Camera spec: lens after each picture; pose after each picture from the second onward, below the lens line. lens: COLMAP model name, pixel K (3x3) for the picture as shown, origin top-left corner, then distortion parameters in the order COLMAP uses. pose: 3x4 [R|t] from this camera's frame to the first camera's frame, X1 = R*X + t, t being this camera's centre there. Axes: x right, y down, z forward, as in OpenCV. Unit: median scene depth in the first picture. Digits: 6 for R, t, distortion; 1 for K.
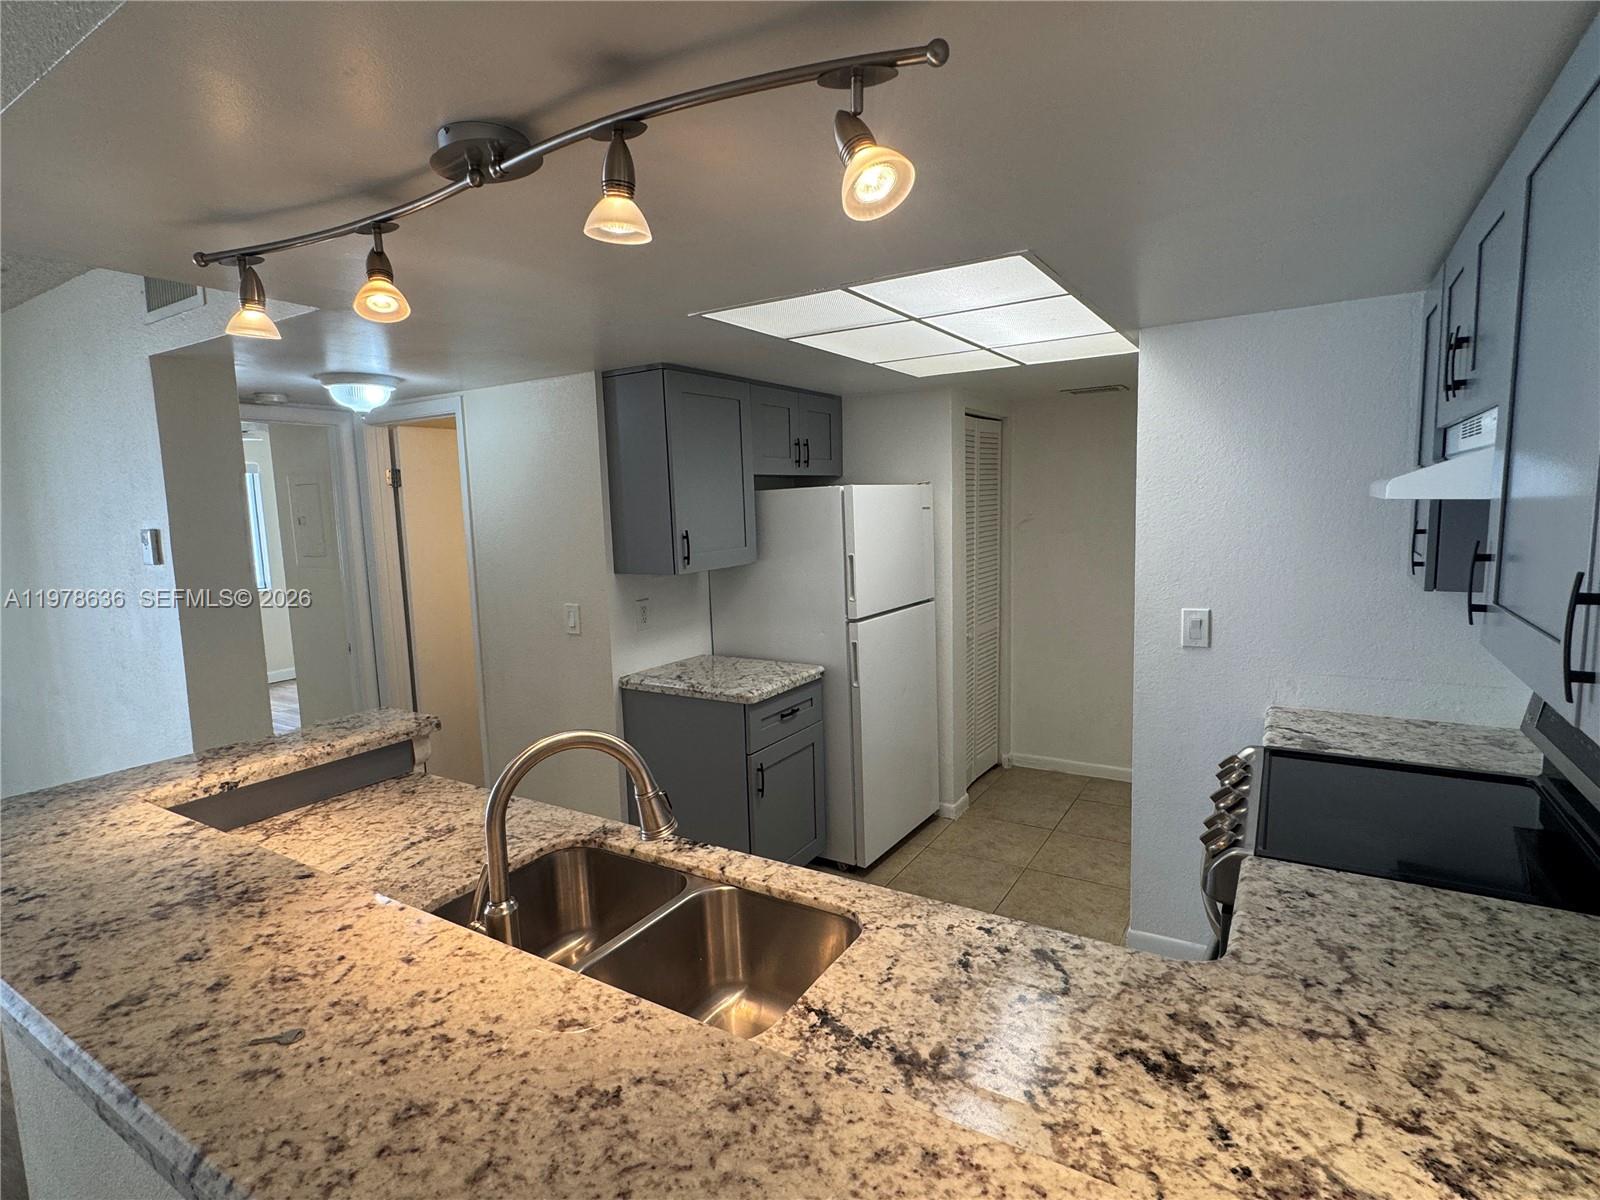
lens RADIAL K [[805.4, 0, 797.1], [0, 805.4, 600.1], [0, 0, 1]] dist [-0.001490, -0.000207]
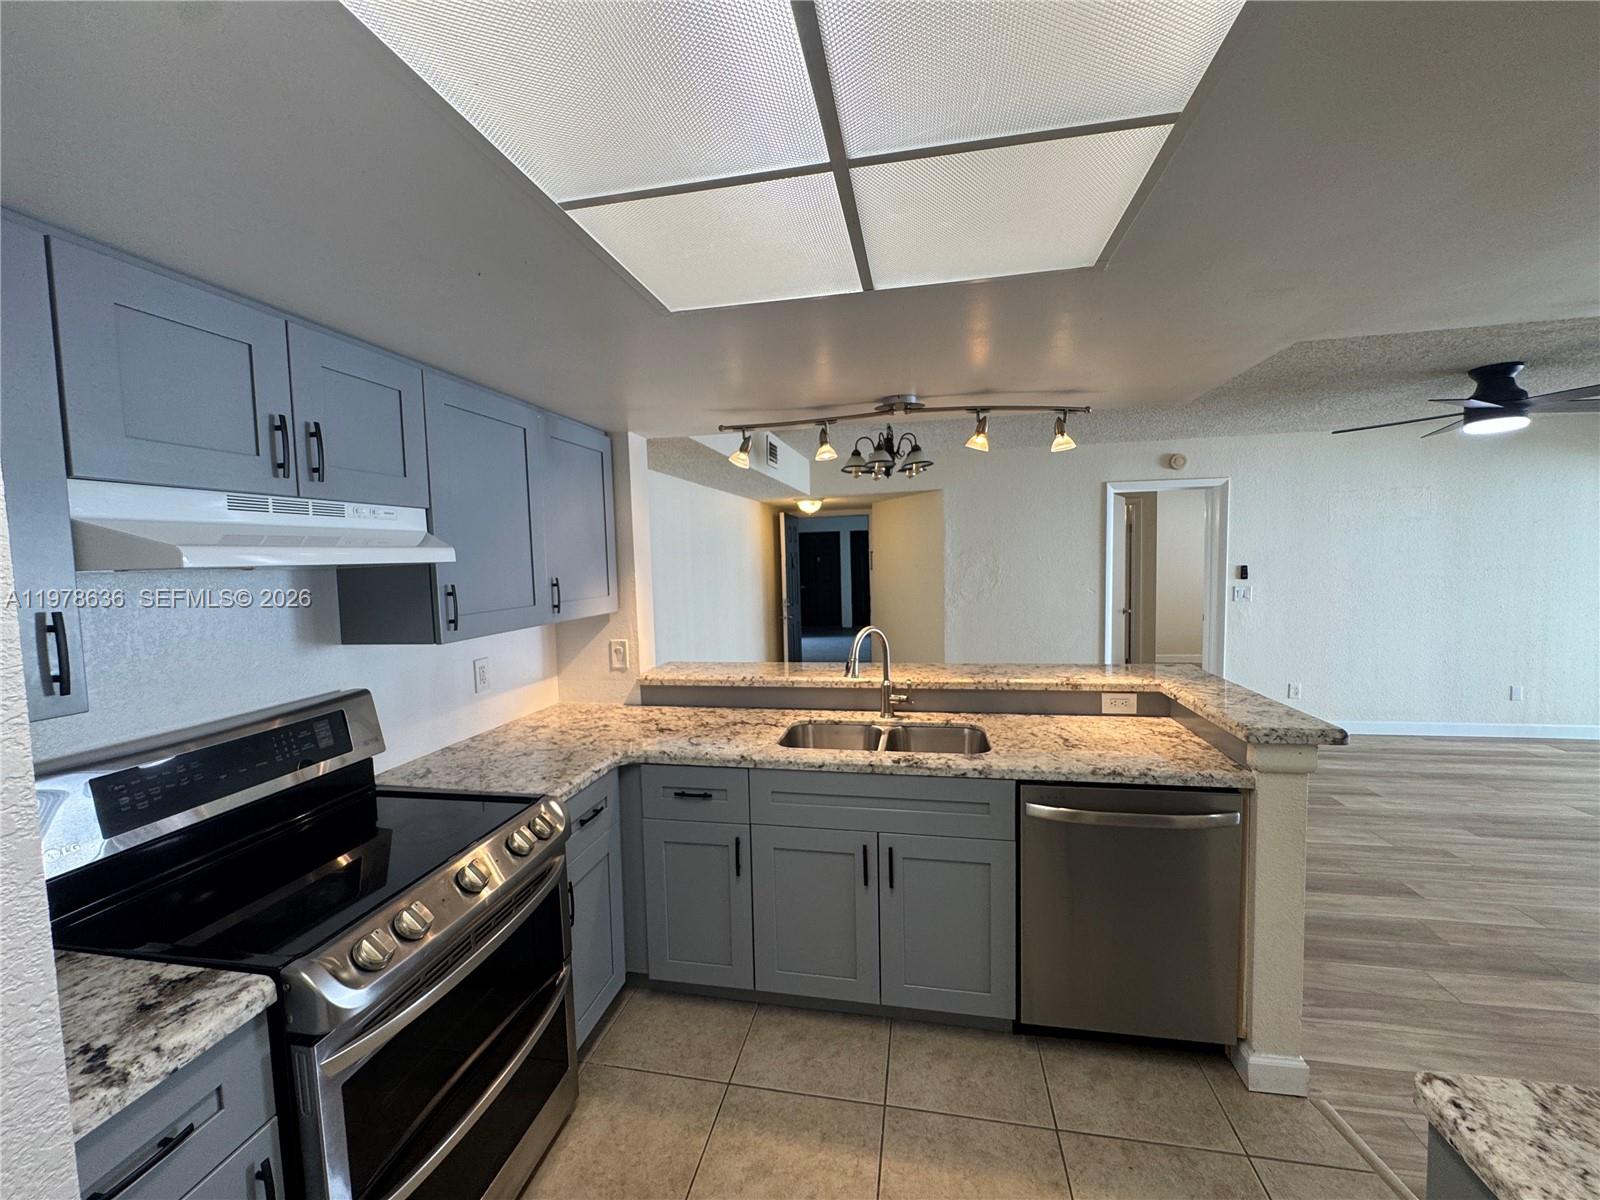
lens RADIAL K [[639.8, 0, 798.8], [0, 639.8, 601.0], [0, 0, 1]] dist [-0.003396, 0.000707]
pose [[-0.934390, 0.081139, -0.346888, 0.417898], [0.012459, 0.980564, 0.195801, -0.212793], [0.356033, 0.178633, -0.917241, 1.785330]]
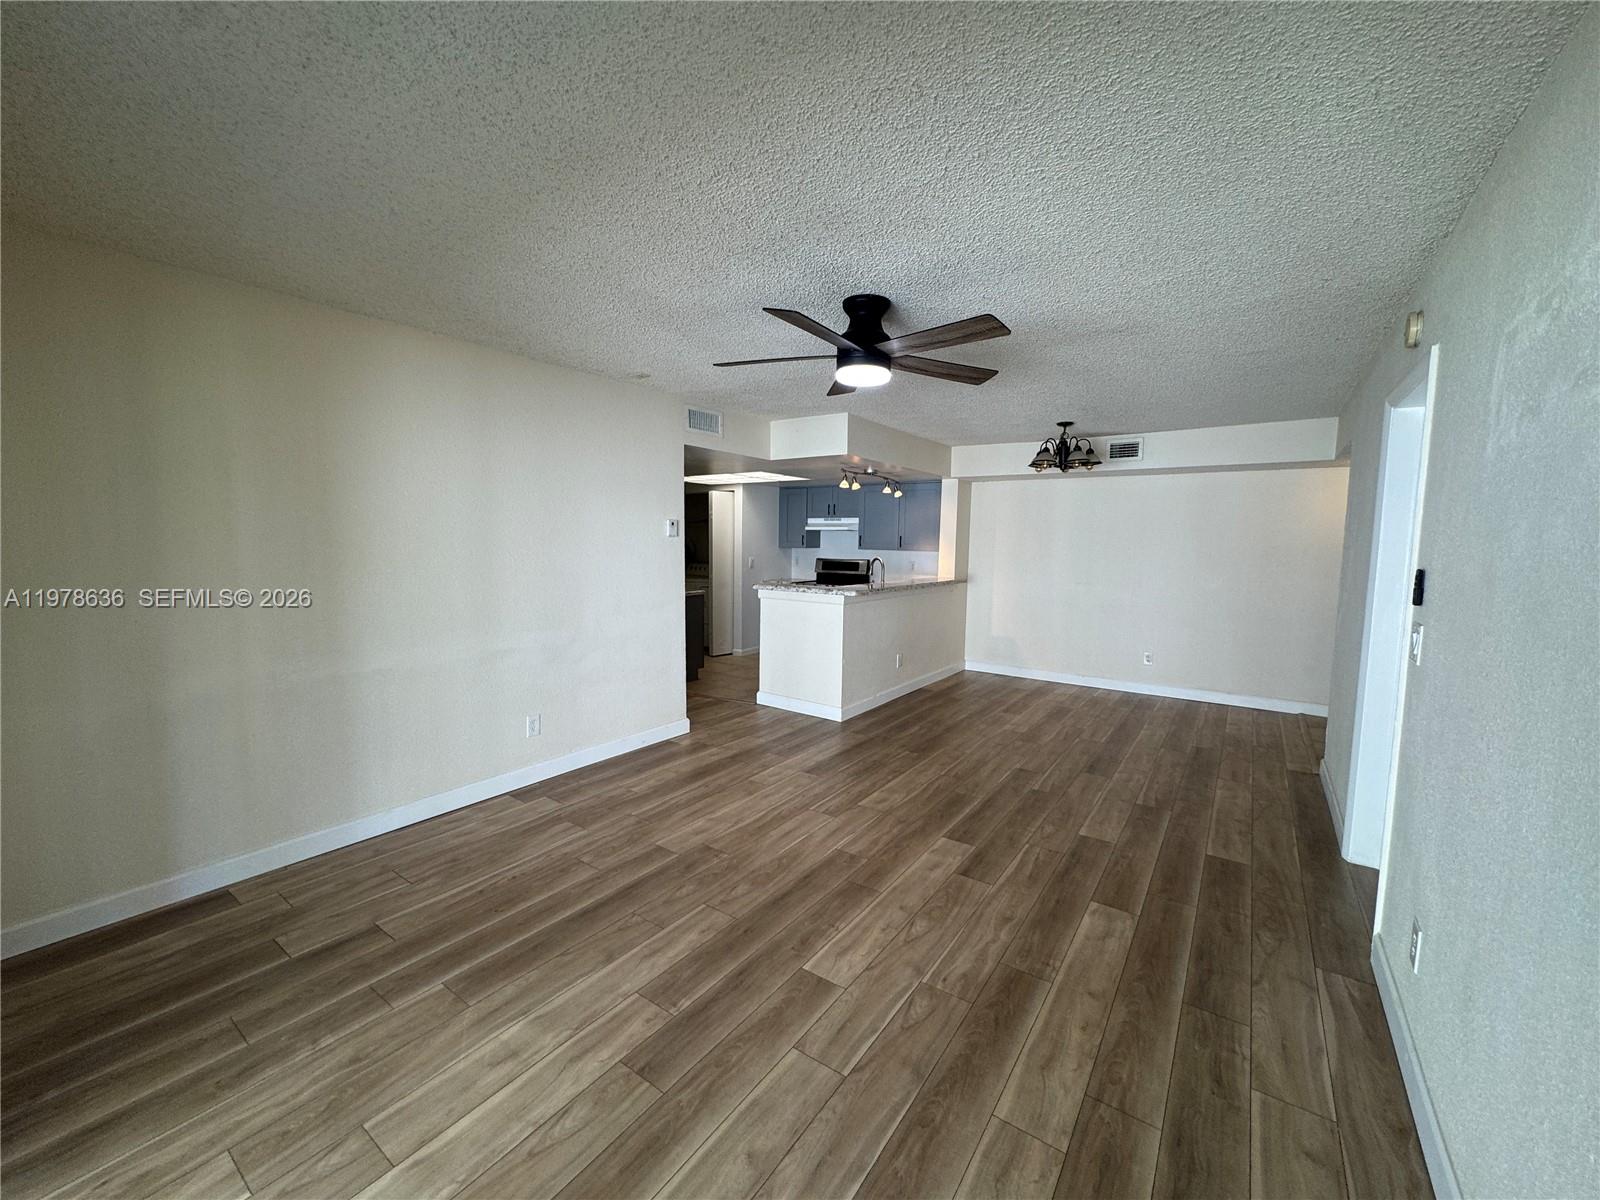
lens RADIAL K [[639.8, 0, 801.2], [0, 639.8, 595.8], [0, 0, 1]] dist [-0.003396, 0.000707]
pose [[0.060295, -0.055986, 0.996609, -3.629942], [0.106115, 0.993127, 0.049371, 0.093837], [-0.992524, 0.102778, 0.065821, 0.835226]]
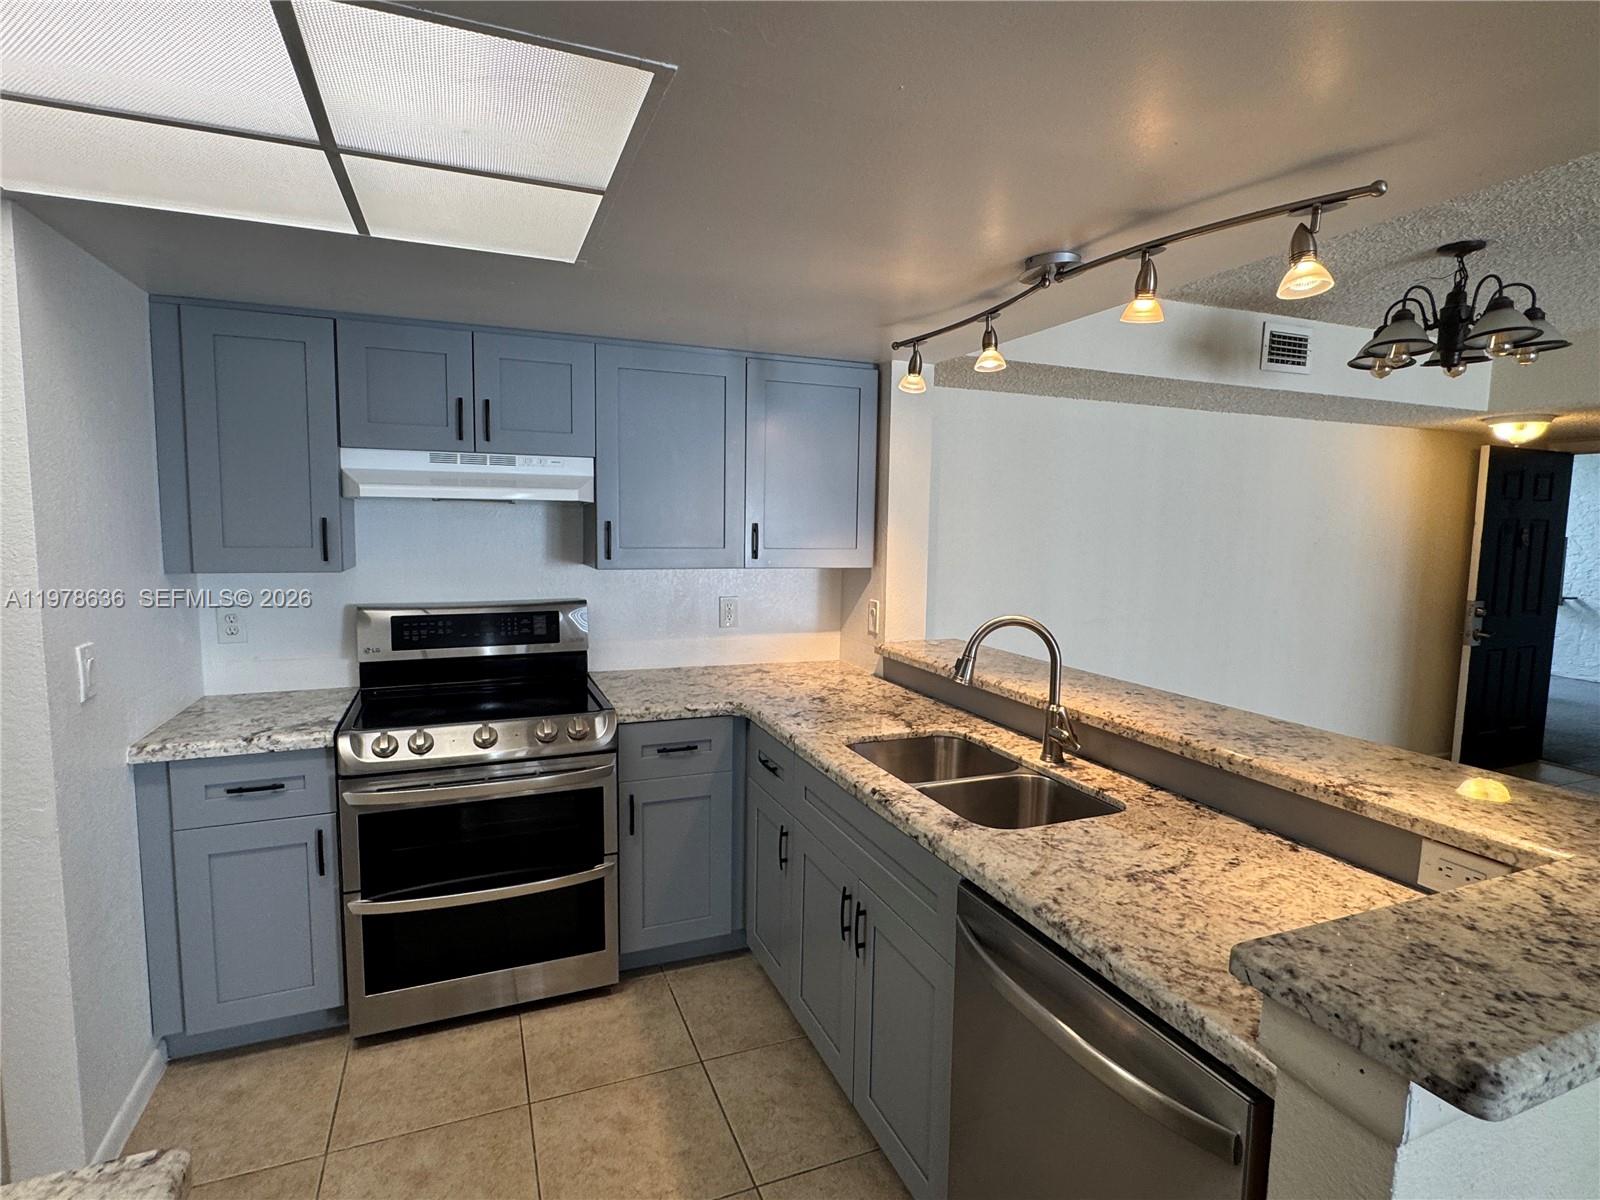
lens RADIAL K [[805.4, 0, 794.5], [0, 805.4, 602.8], [0, 0, 1]] dist [-0.001490, -0.000207]
pose [[-0.808681, -0.040534, 0.586850, -0.588454], [0.082234, 0.980037, 0.181010, -0.143692], [-0.582472, 0.194638, -0.789204, 1.687722]]
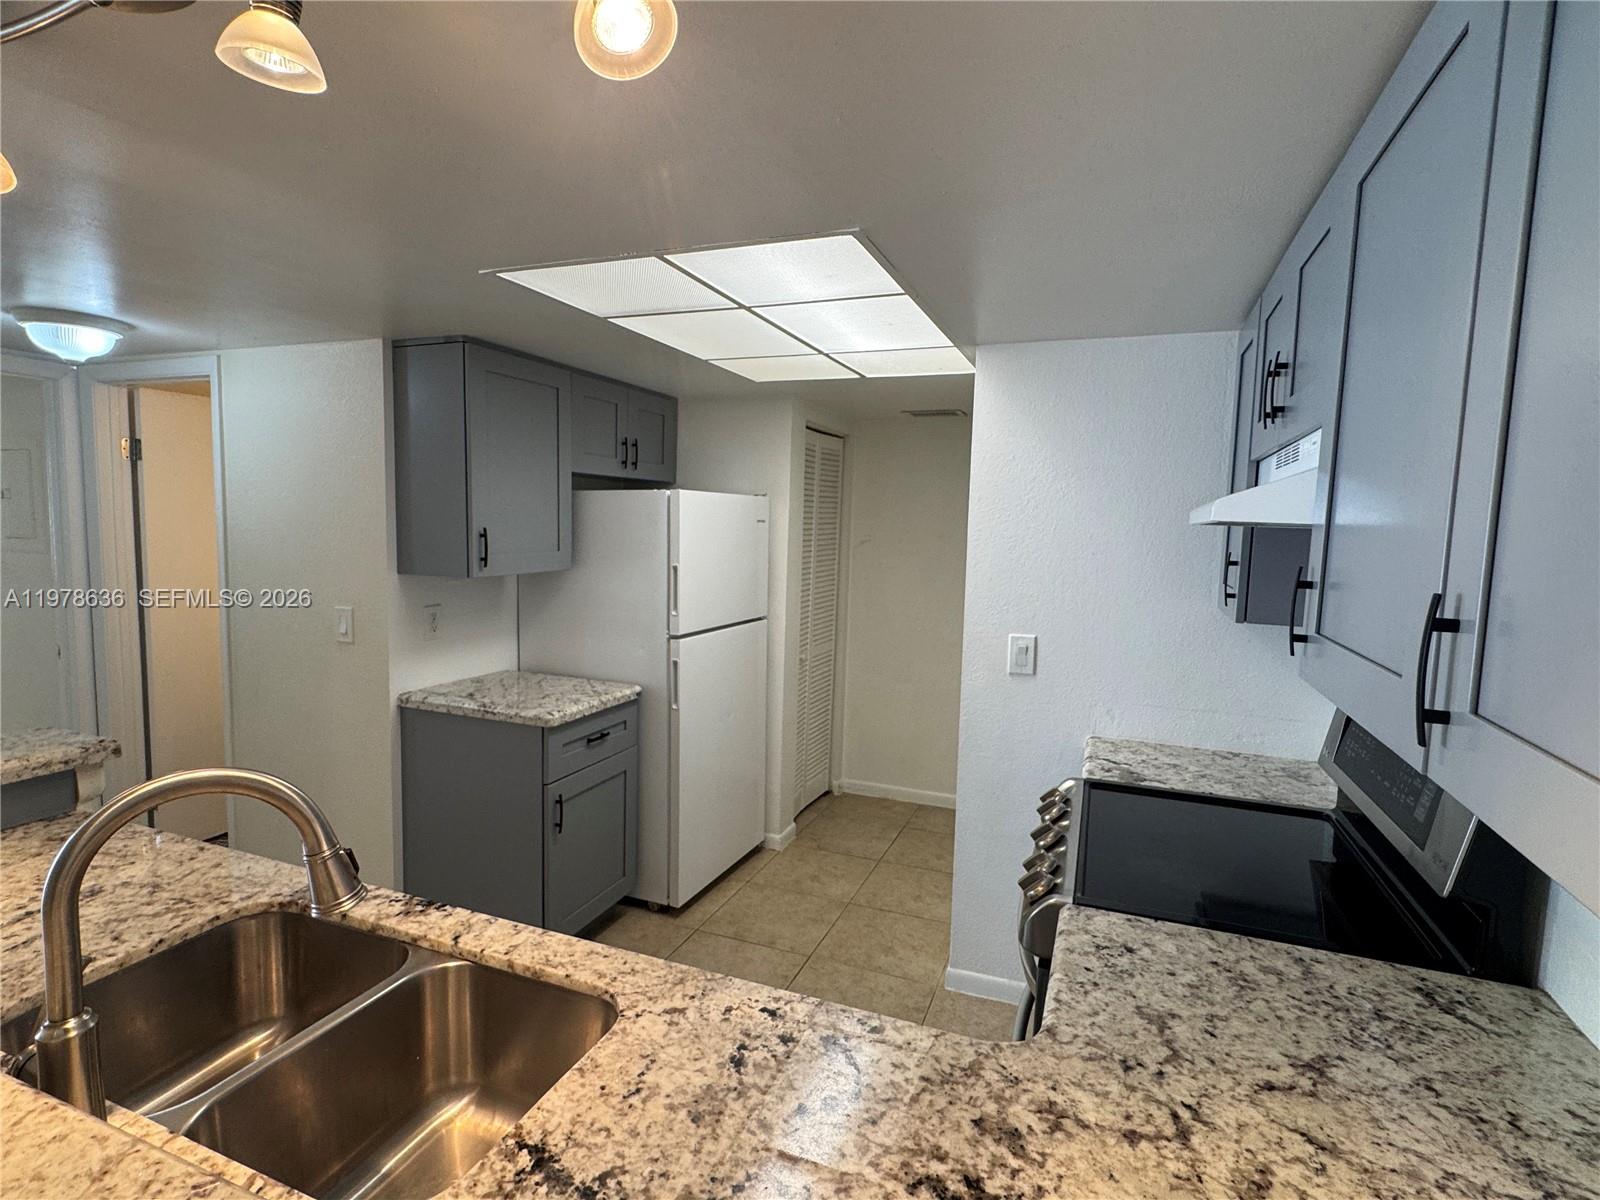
lens RADIAL K [[805.4, 0, 797.9], [0, 805.4, 601.6], [0, 0, 1]] dist [-0.001490, -0.000207]
pose [[0.982254, 0.039979, 0.183246, 0.065994], [-0.035601, 0.998998, -0.027122, 0.009217], [-0.184147, 0.020117, 0.982693, 0.124949]]
